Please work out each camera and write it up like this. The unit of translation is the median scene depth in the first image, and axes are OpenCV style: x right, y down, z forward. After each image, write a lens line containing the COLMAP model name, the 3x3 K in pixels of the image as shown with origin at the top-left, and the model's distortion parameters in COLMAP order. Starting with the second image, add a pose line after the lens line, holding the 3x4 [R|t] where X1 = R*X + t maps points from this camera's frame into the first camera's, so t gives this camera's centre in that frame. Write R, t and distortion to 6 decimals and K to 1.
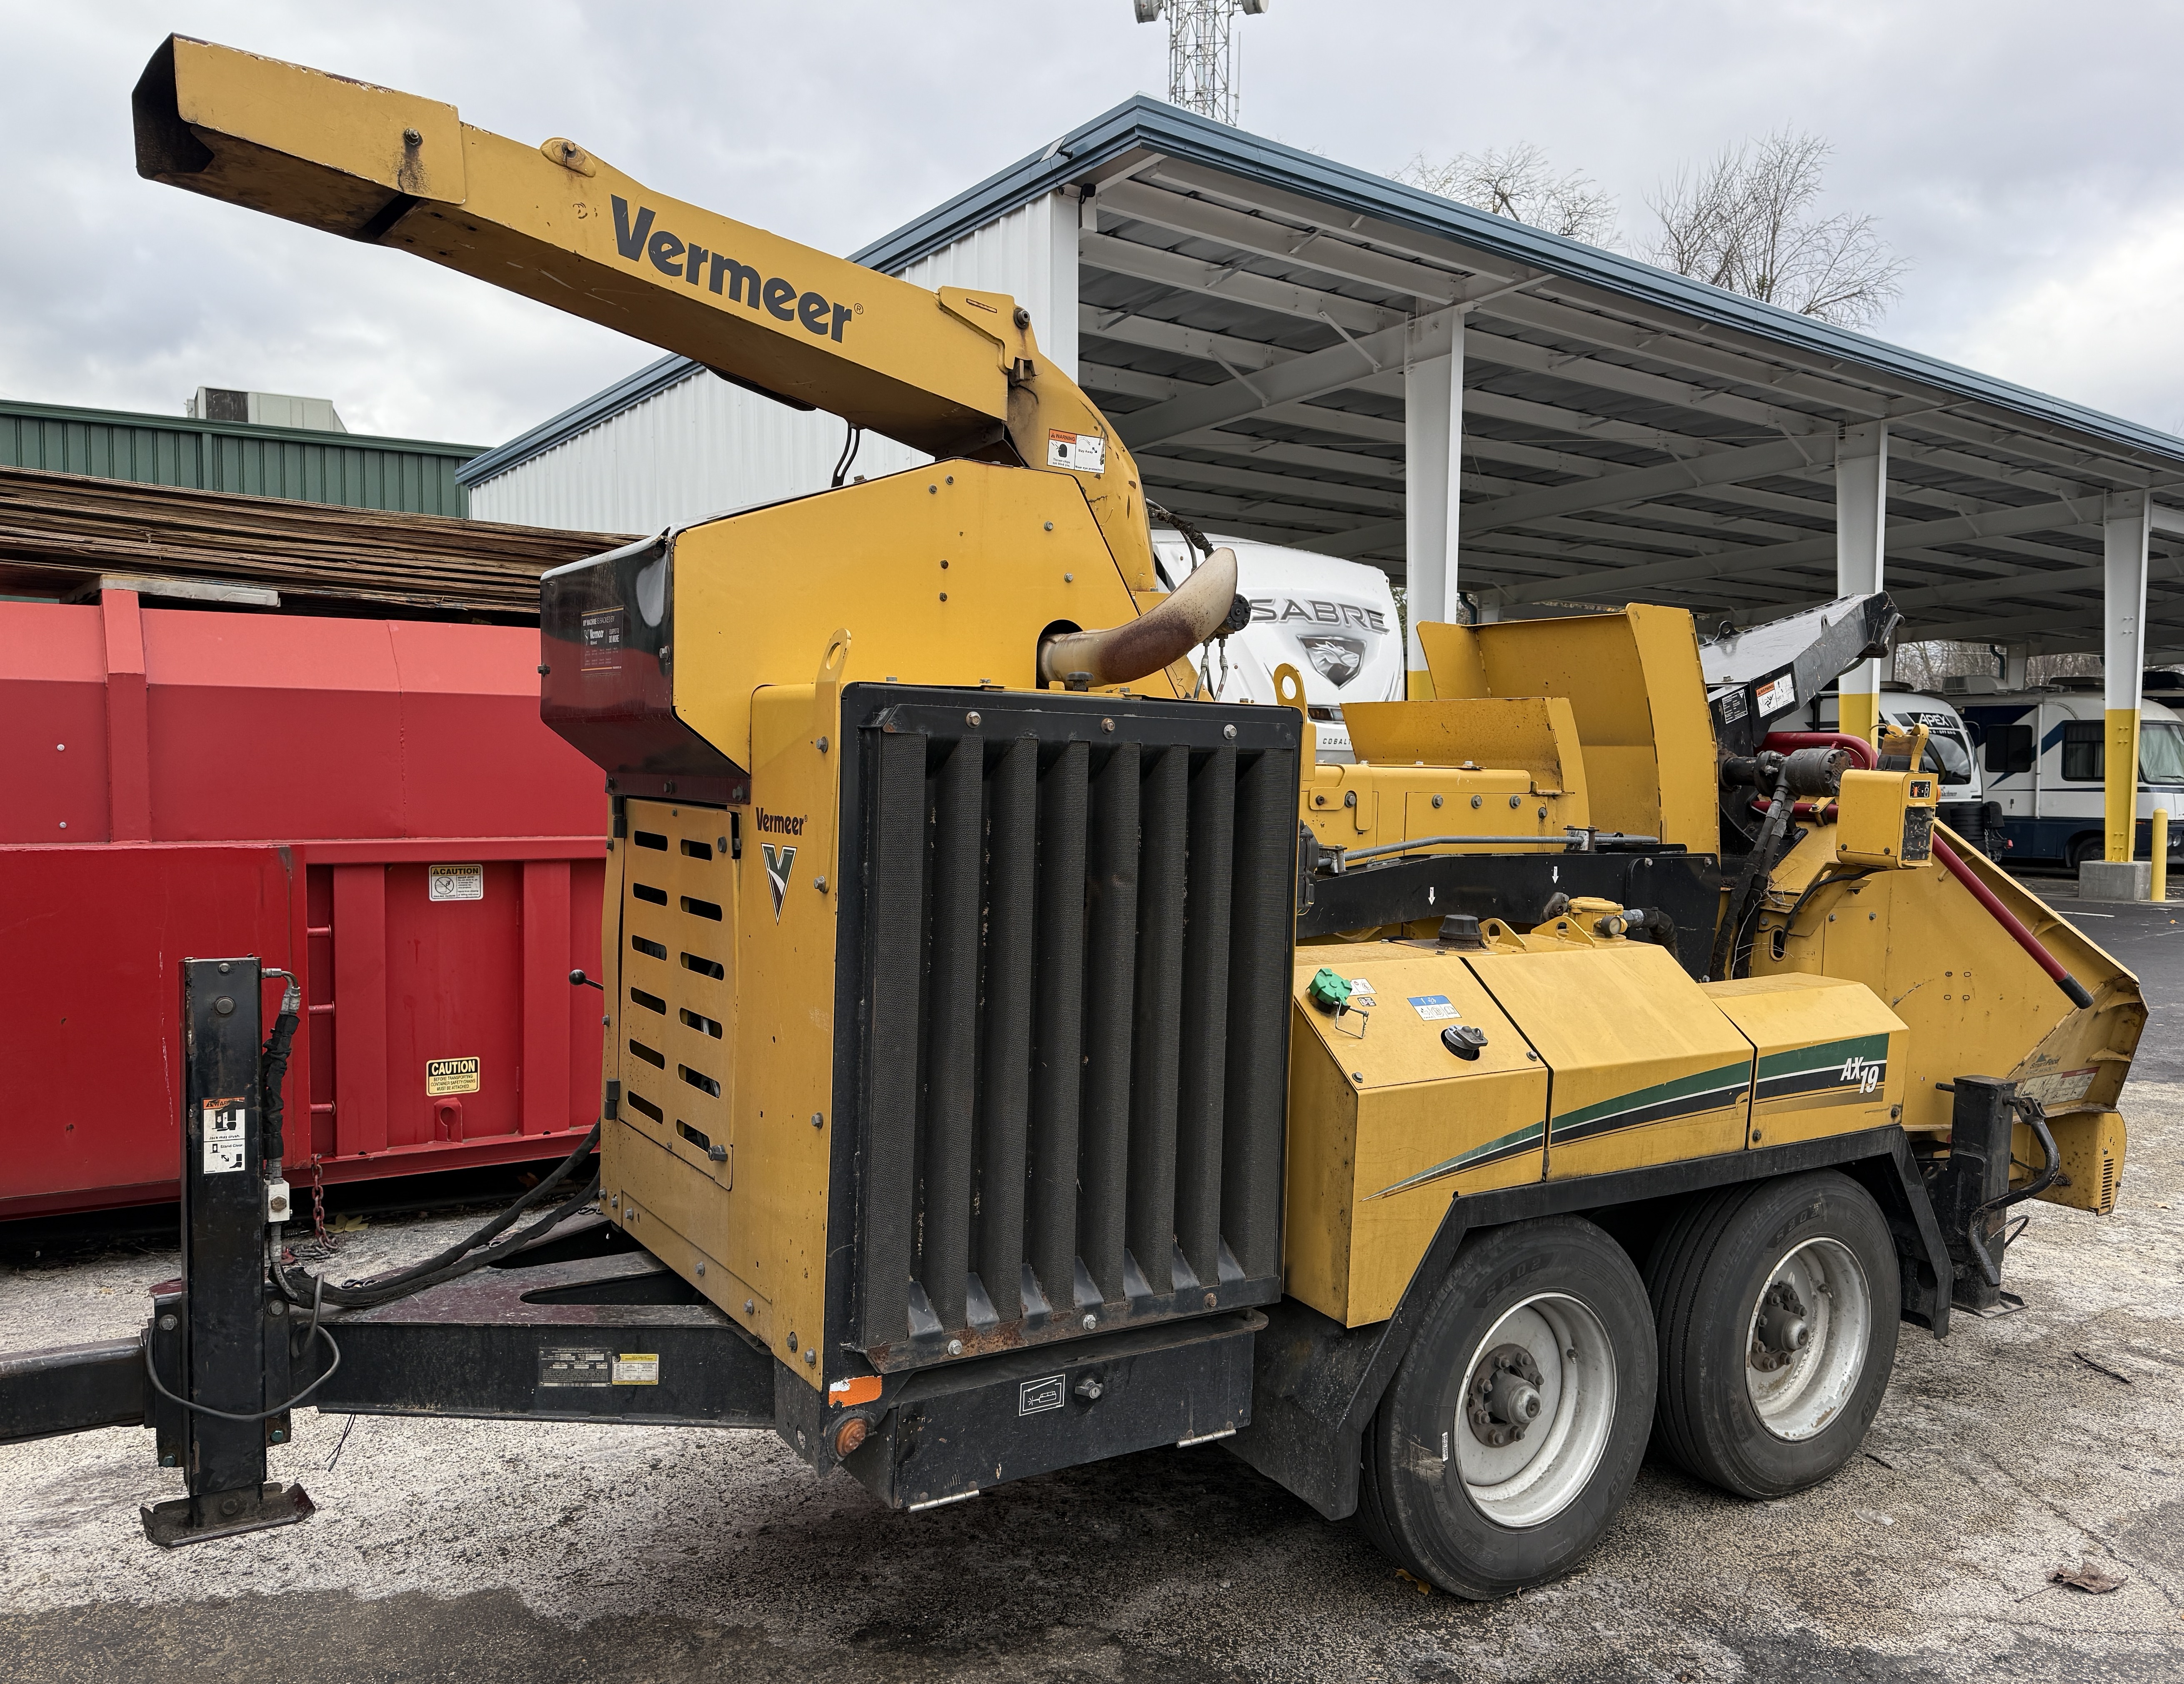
lens RADIAL K [[1692.1, 0, 1076.7], [0, 1692.1, 877.4], [0, 0, 1]] dist [0.062243, -0.085212]
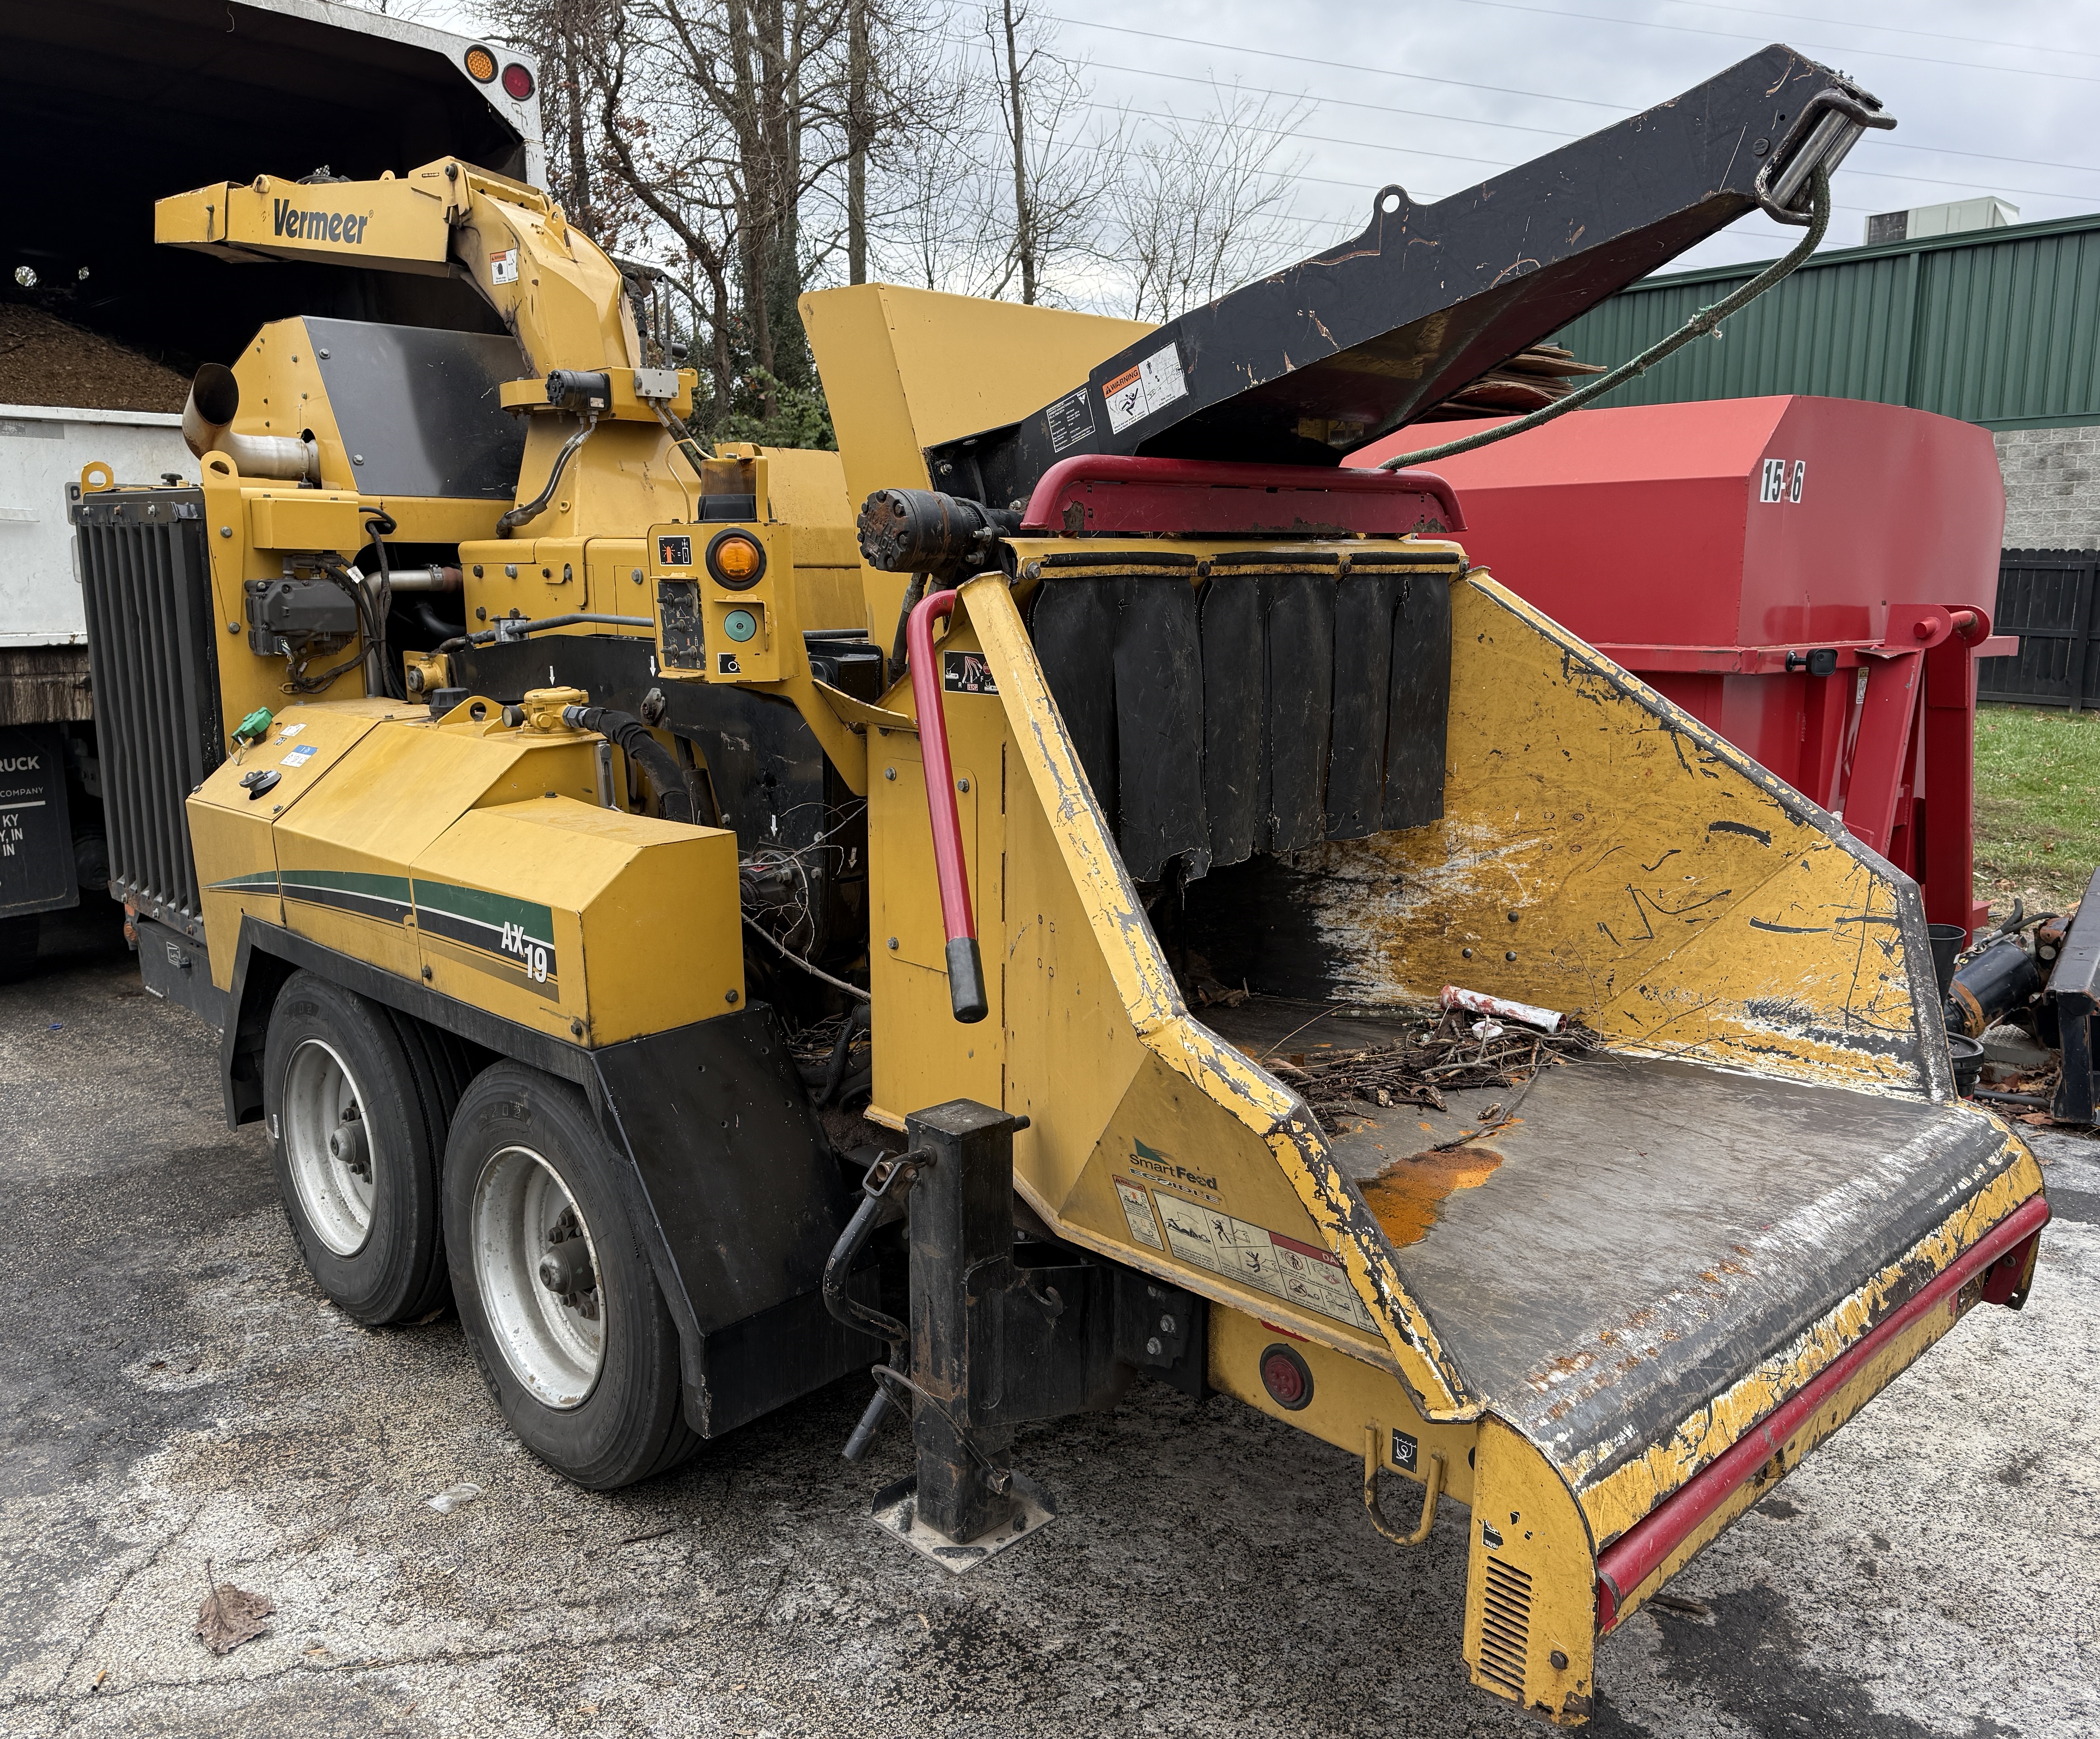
lens RADIAL K [[1667.5, 0, 1050.5], [0, 1667.5, 880.6], [0, 0, 1]] dist [0.172785, -0.339807]
pose [[0.196696, 0.163244, -0.966779, 1.180325], [-0.069533, 0.985882, 0.152323, -0.038365], [0.977996, 0.037262, 0.205270, 1.061164]]
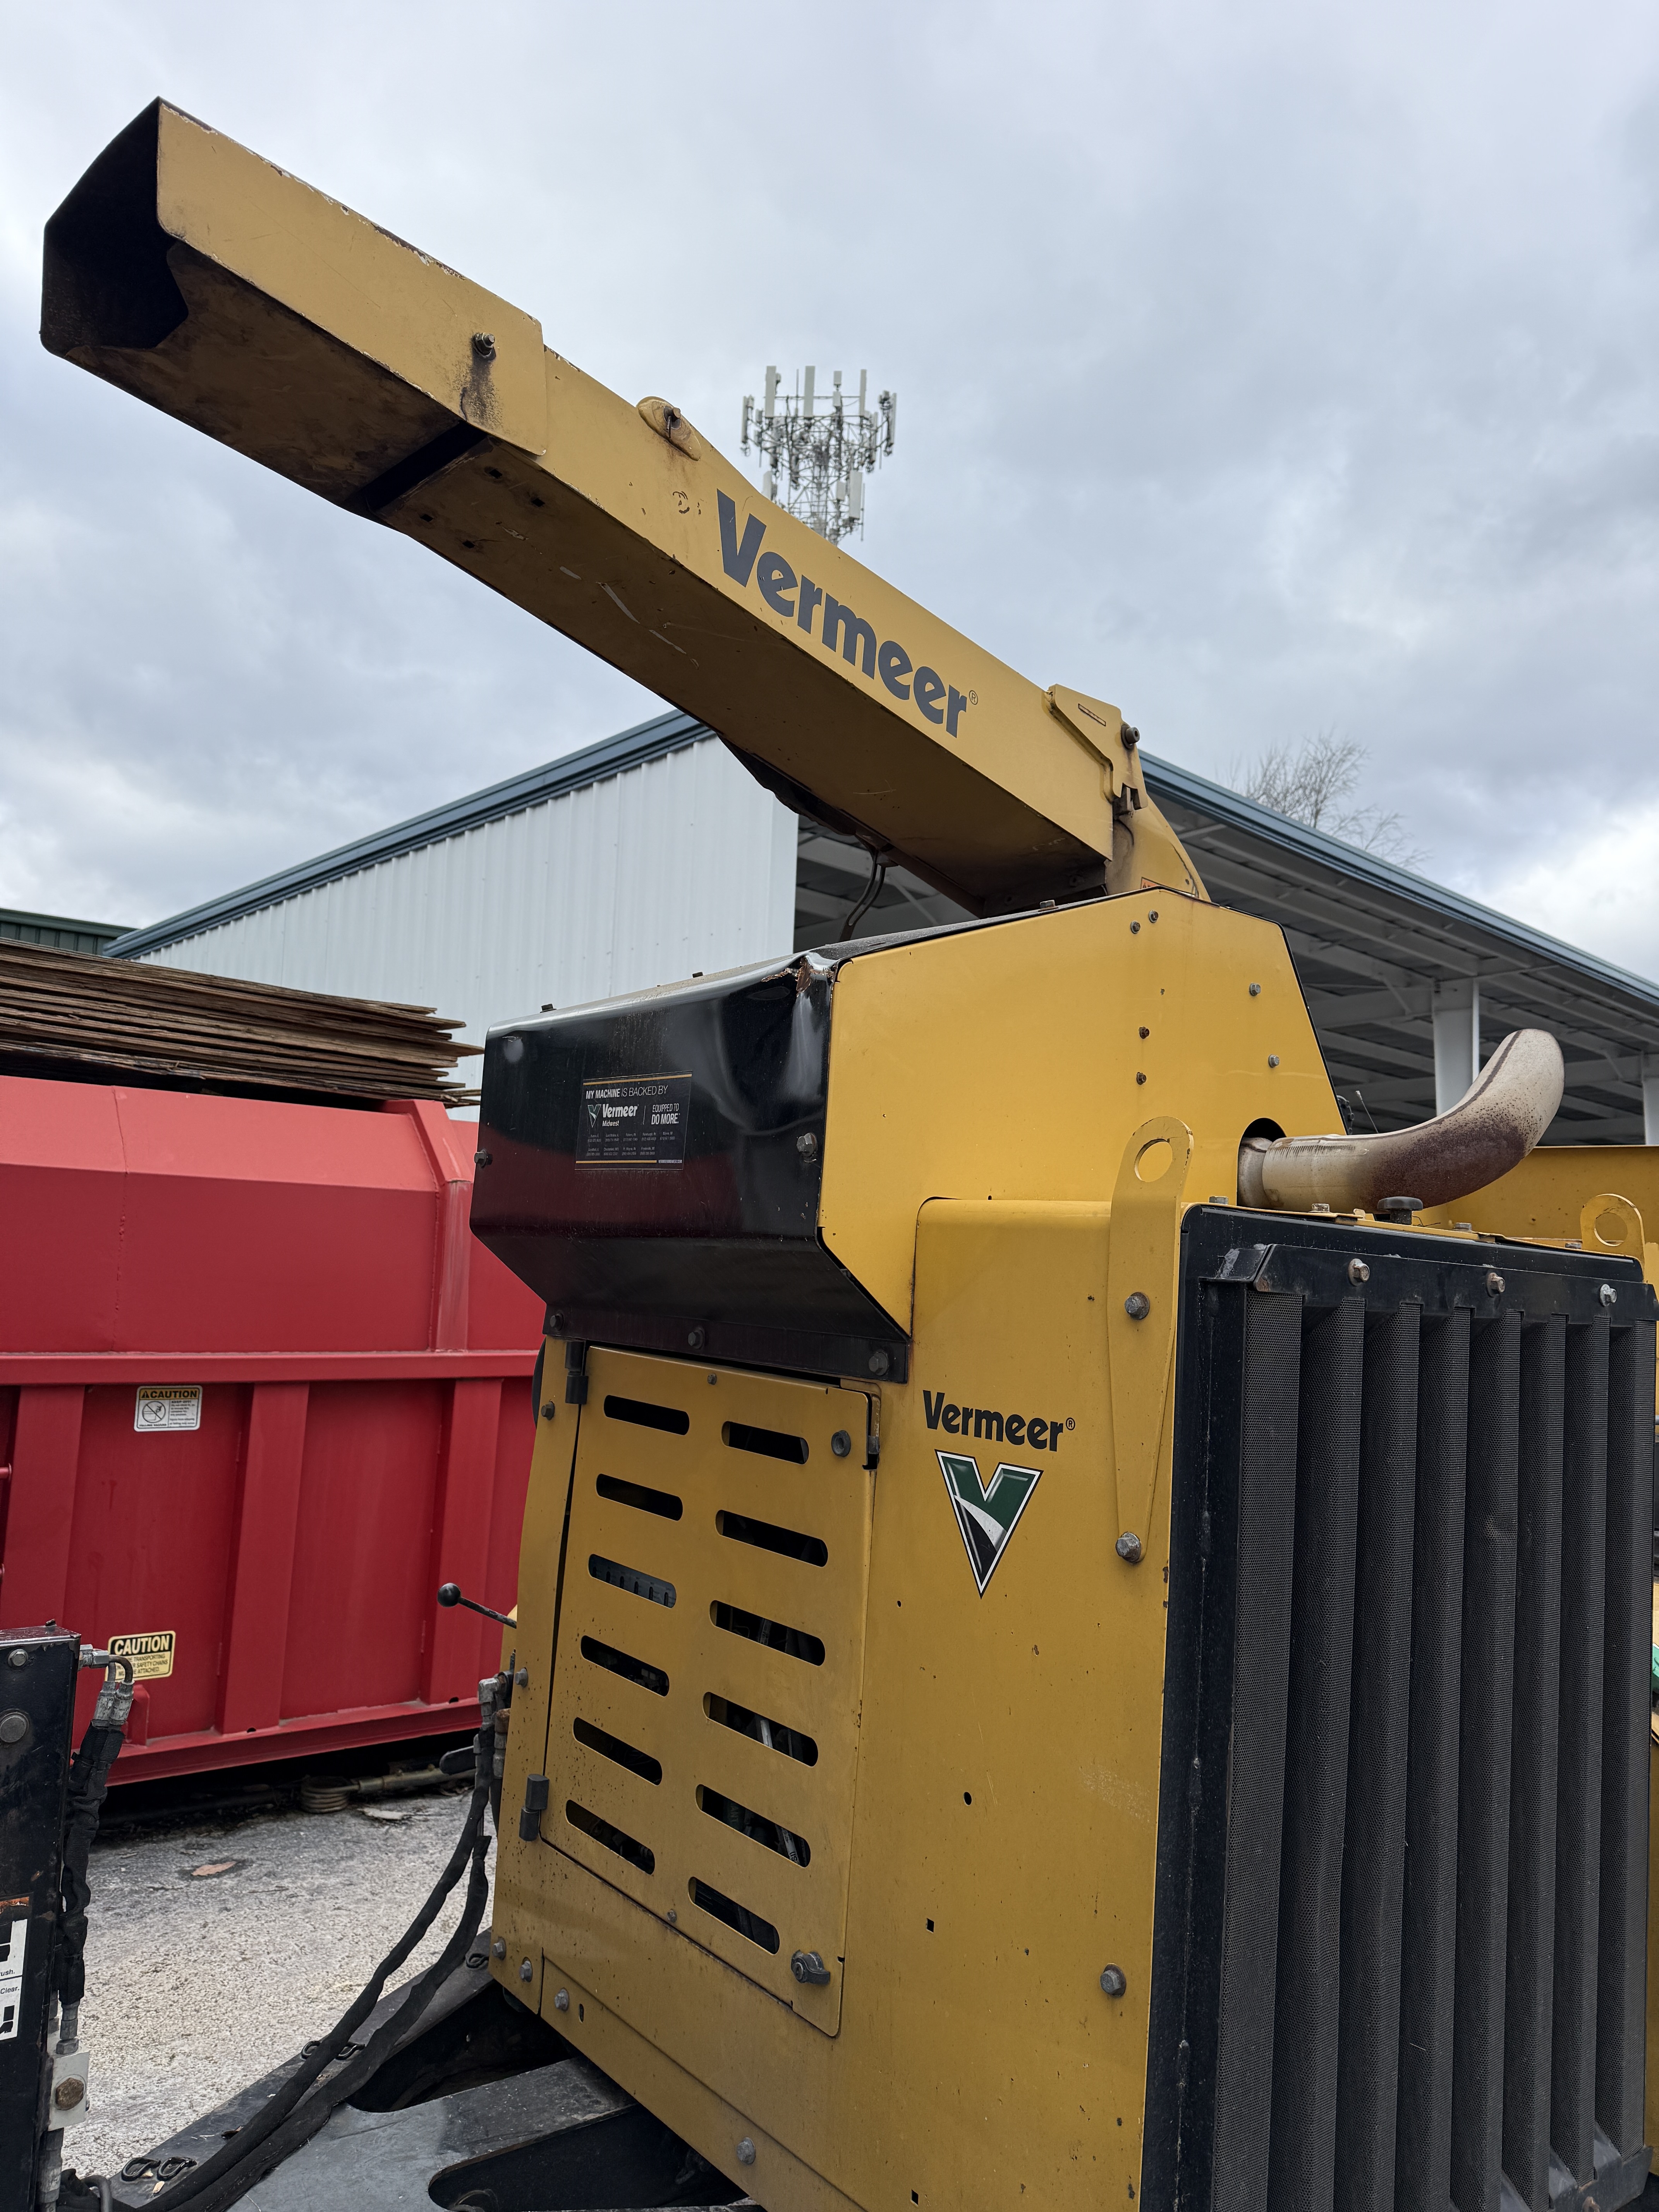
lens RADIAL K [[1564.3, 0, 837.4], [0, 1564.3, 1113.5], [0, 0, 1]] dist [0.063680, -0.066066]
pose [[0.992014, 0.047111, 0.117003, -0.212114], [-0.028049, 0.986796, -0.159519, -0.035639], [-0.122973, 0.154963, 0.980237, 0.297487]]
